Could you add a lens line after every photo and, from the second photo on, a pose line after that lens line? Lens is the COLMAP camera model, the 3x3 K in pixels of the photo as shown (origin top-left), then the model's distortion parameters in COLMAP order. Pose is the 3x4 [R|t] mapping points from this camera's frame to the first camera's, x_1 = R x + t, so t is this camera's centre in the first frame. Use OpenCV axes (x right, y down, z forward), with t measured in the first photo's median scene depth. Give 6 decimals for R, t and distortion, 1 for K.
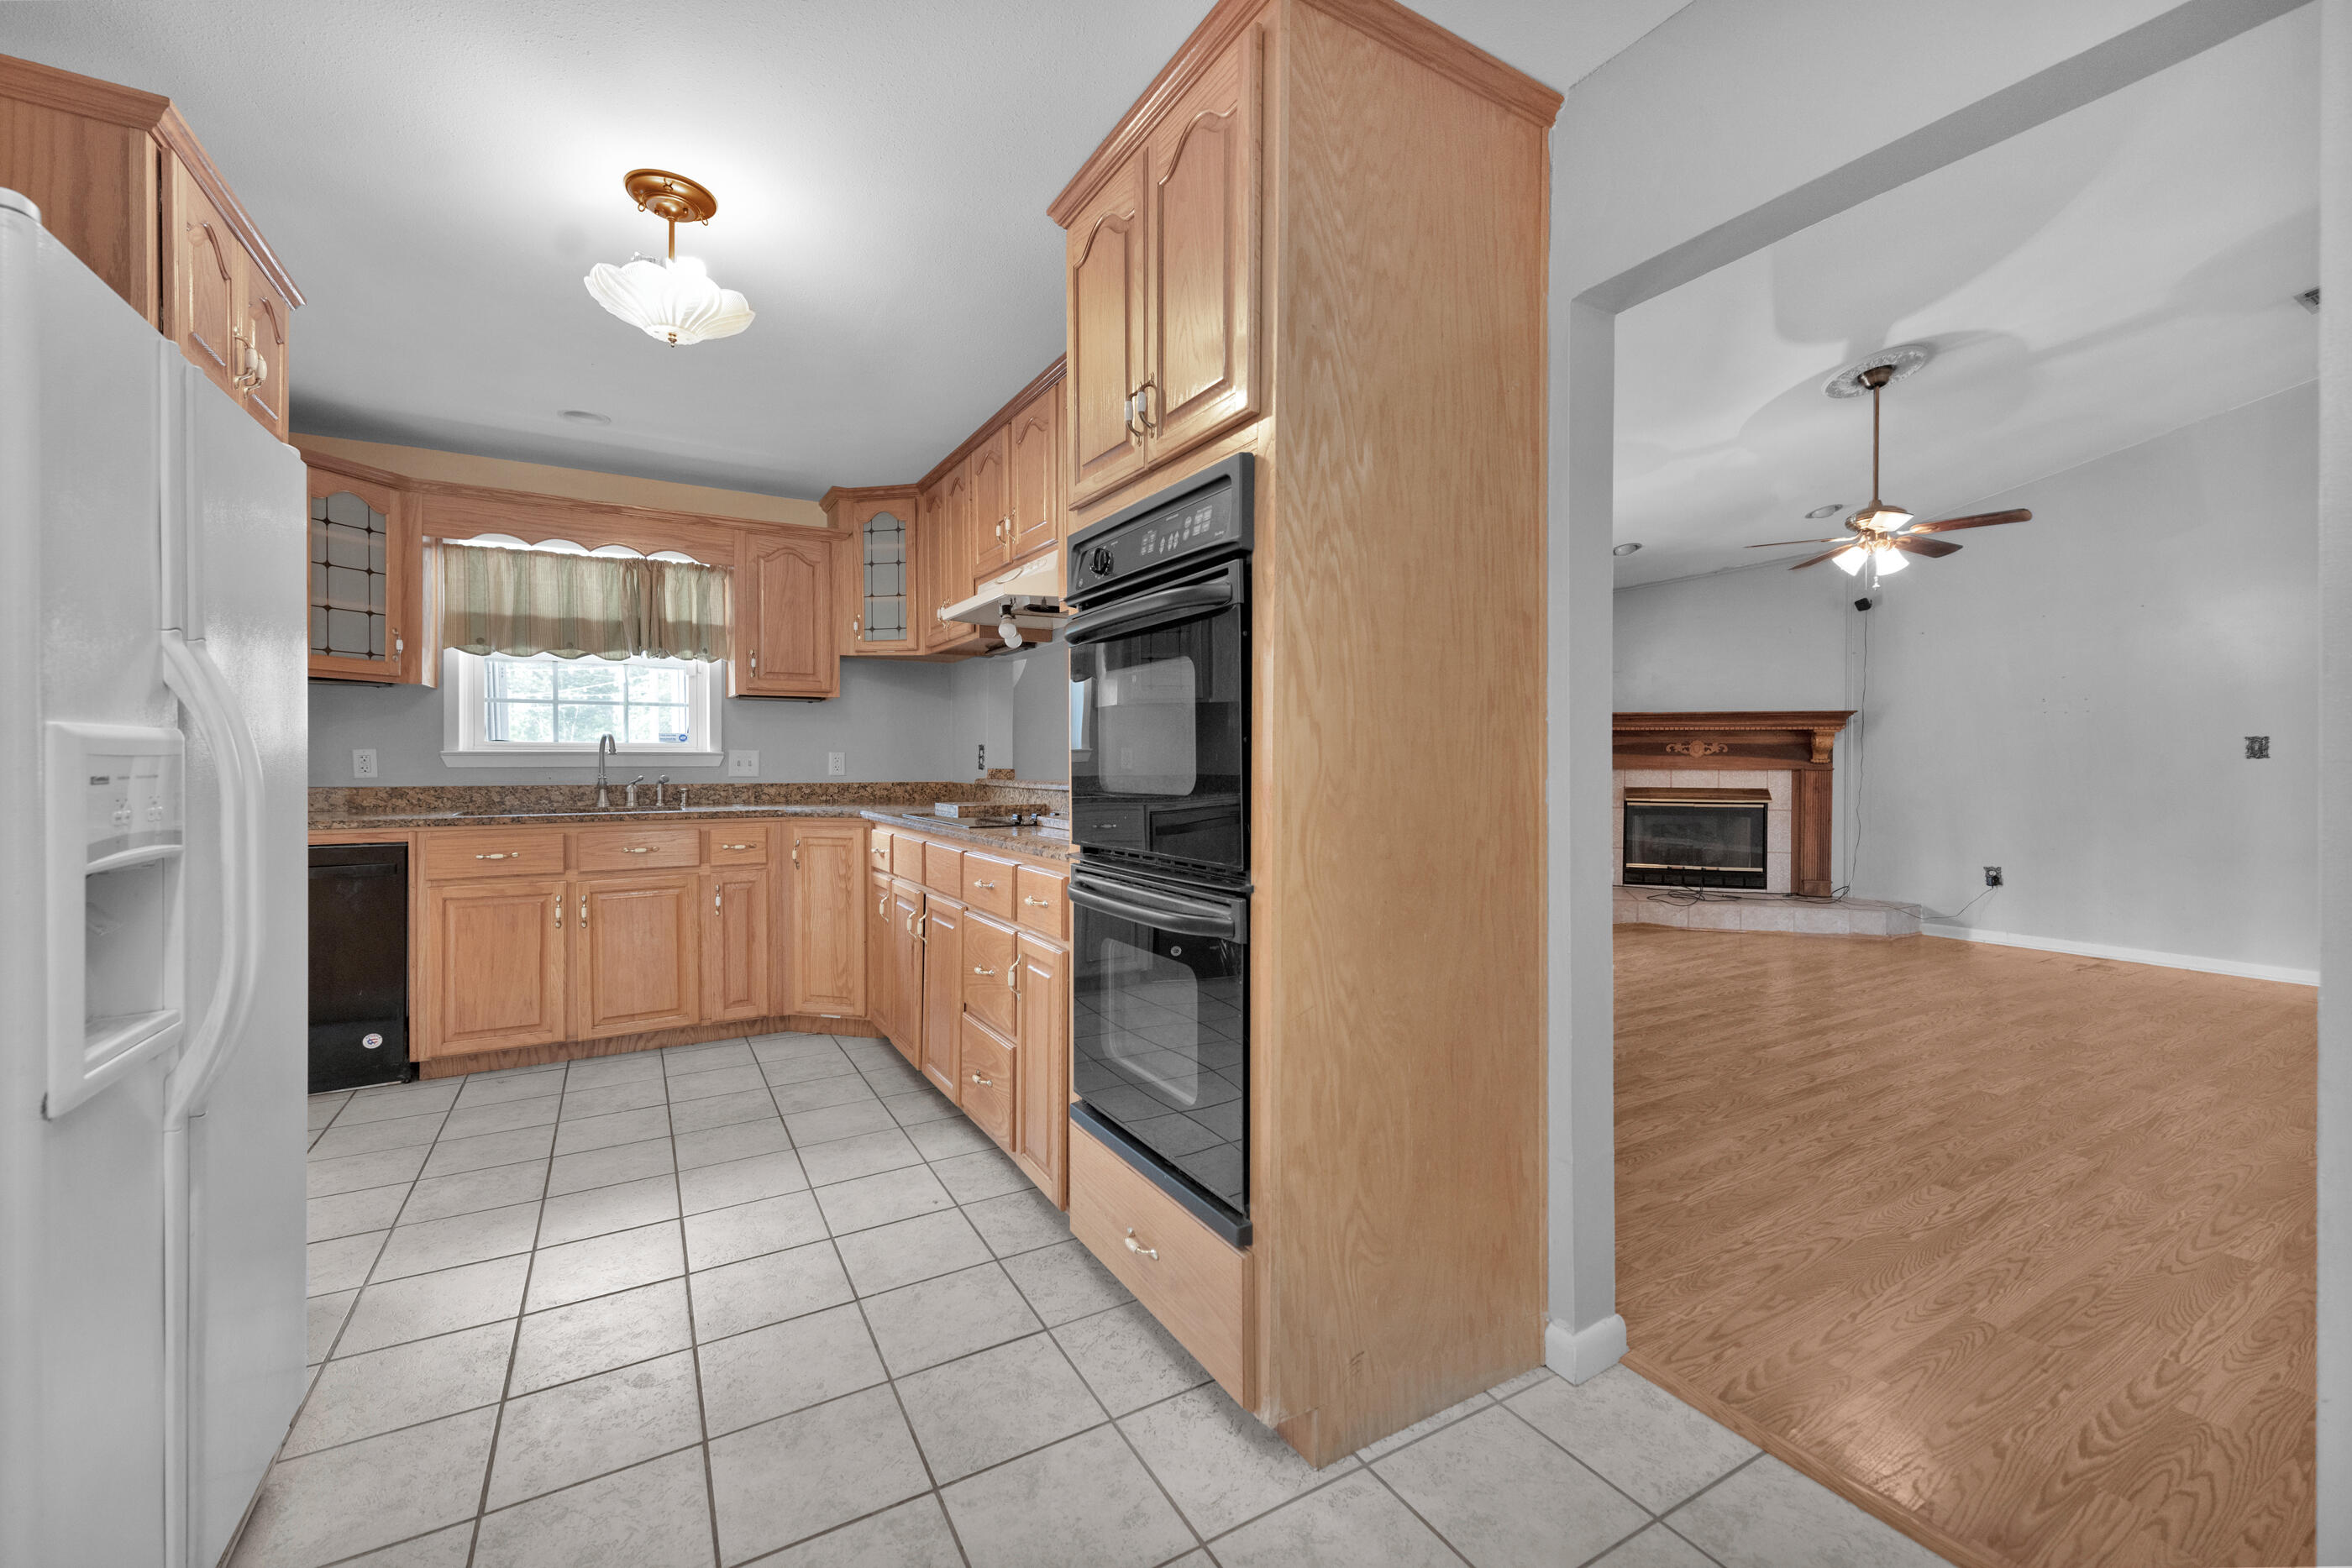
lens RADIAL K [[920.9, 0, 1147.3], [0, 920.9, 768.4], [0, 0, 1]] dist [0.001163, -0.000864]
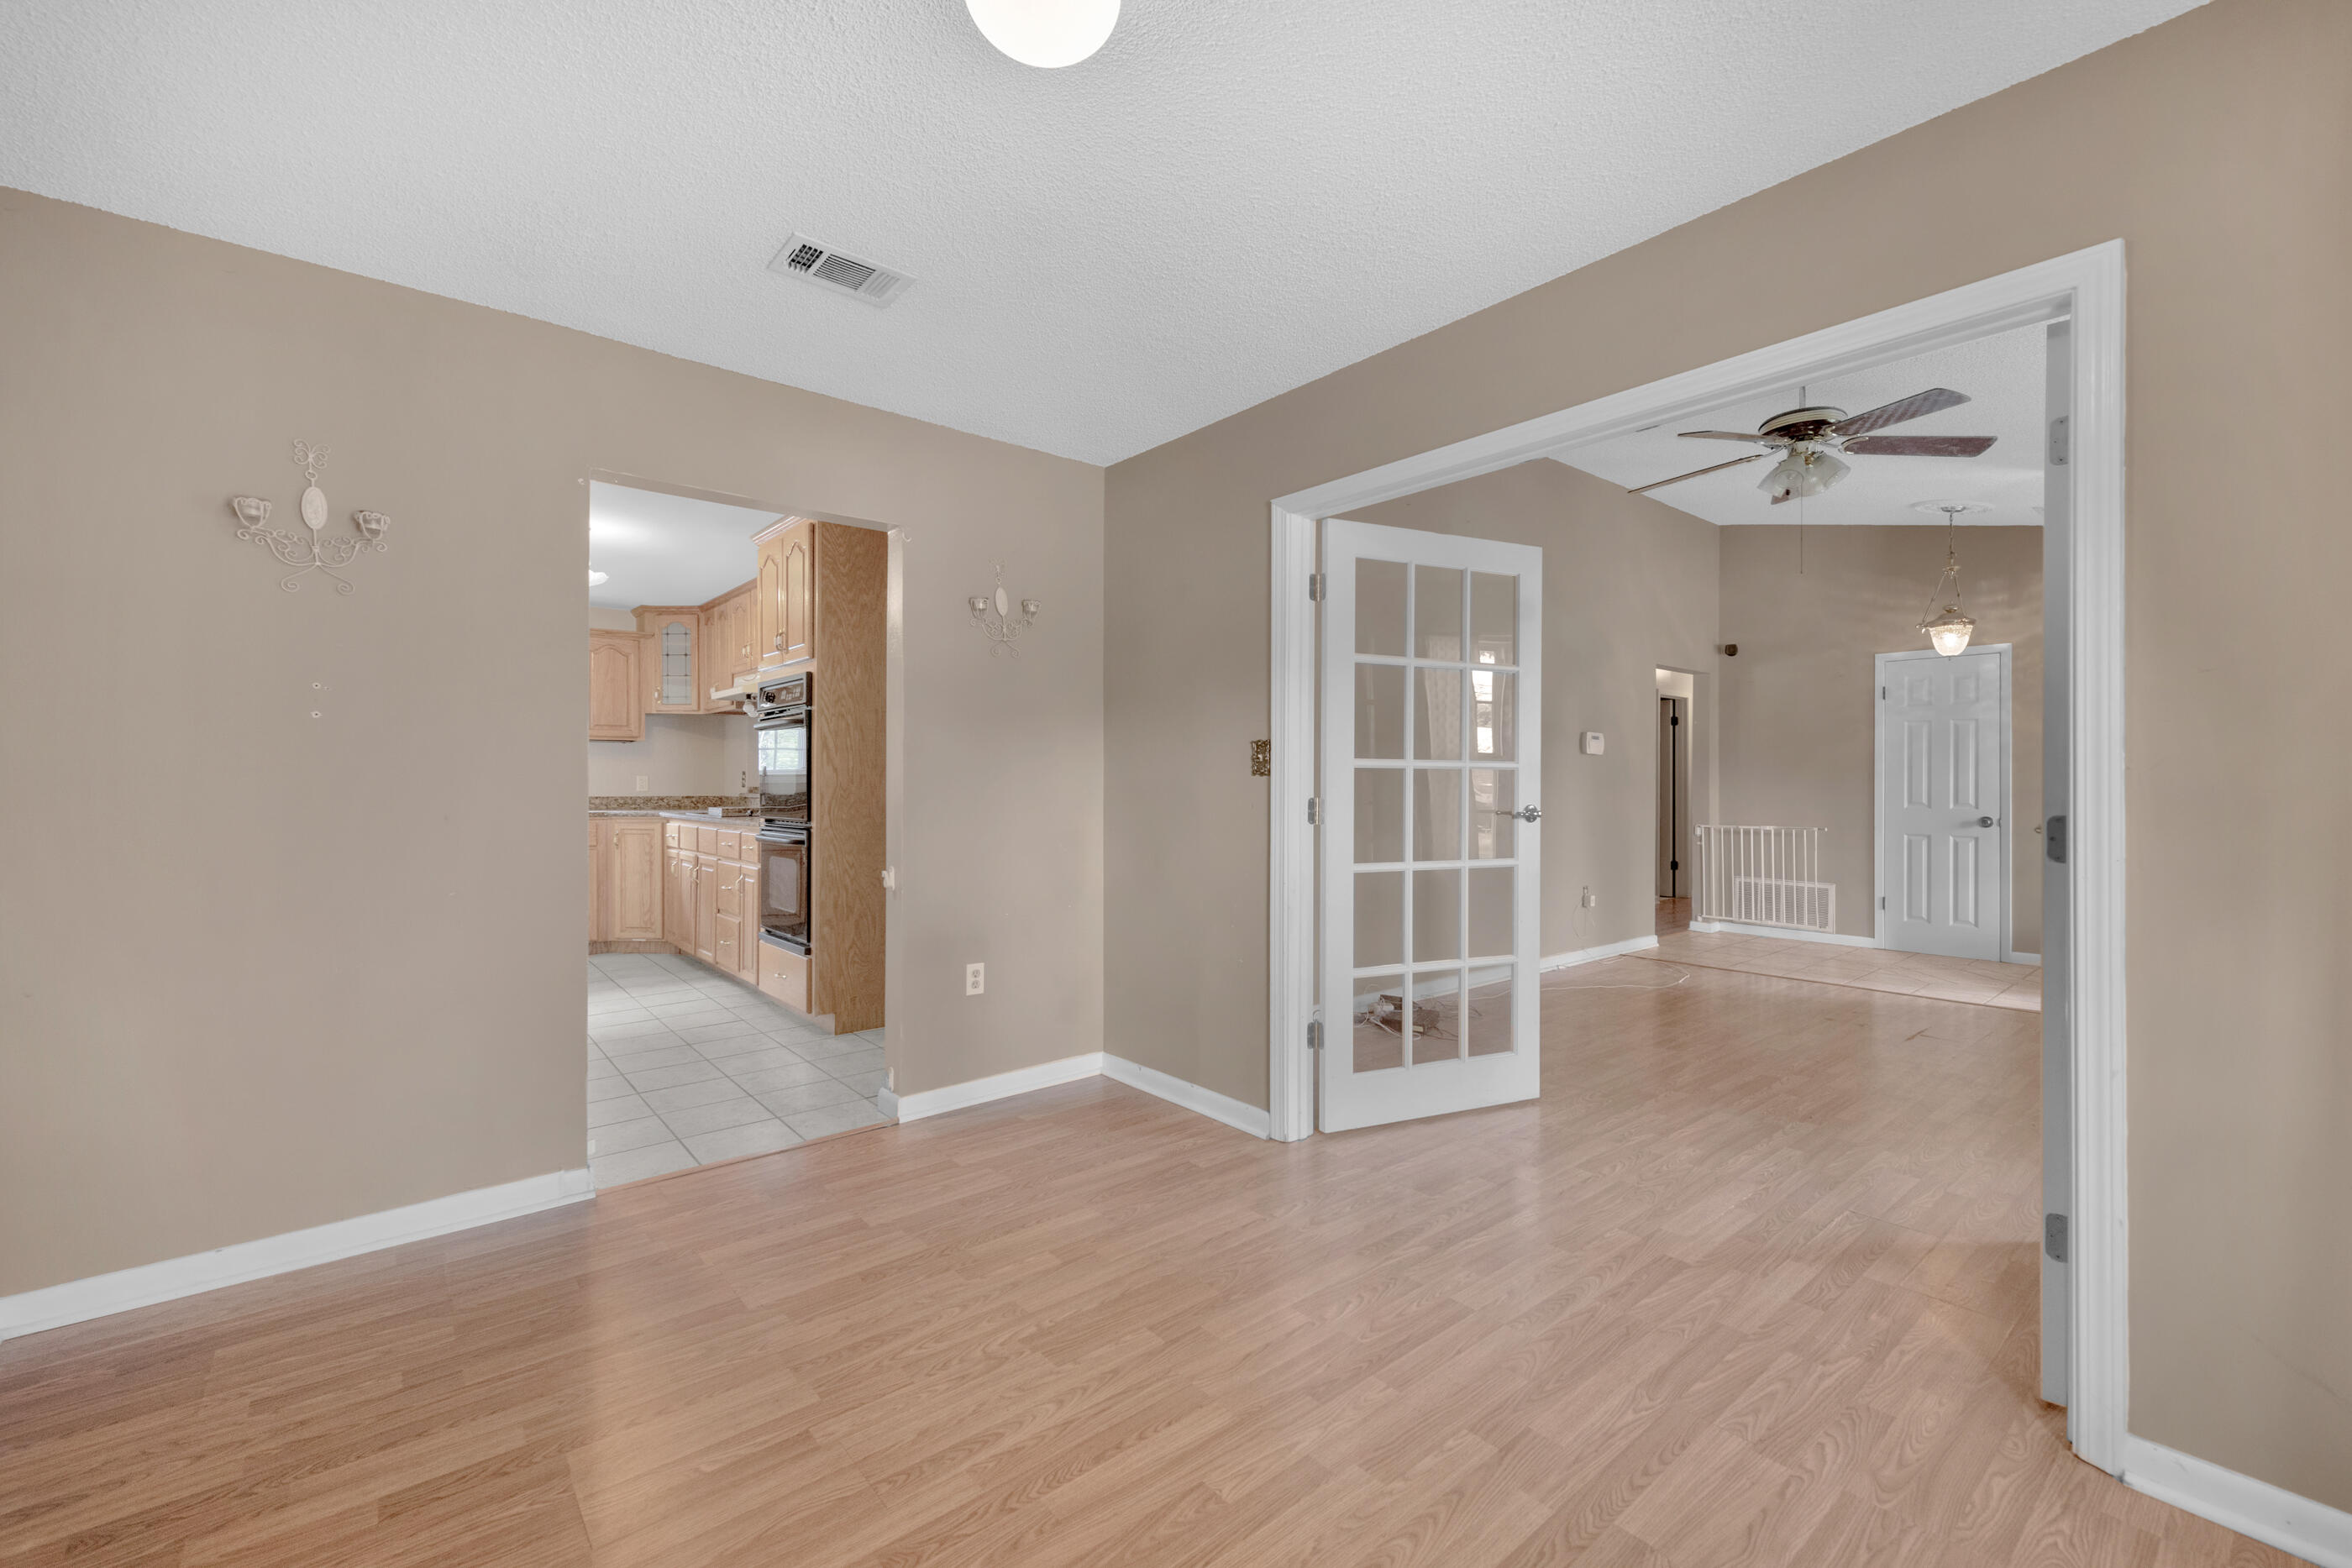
lens RADIAL K [[985.1, 0, 1175.7], [0, 985.1, 774.9], [0, 0, 1]] dist [0.001298, -0.004137]
pose [[0.983625, -0.000786, 0.180223, 0.275517], [0.003296, 0.999902, -0.013630, 0.006513], [-0.180195, 0.014001, 0.983531, -0.887966]]
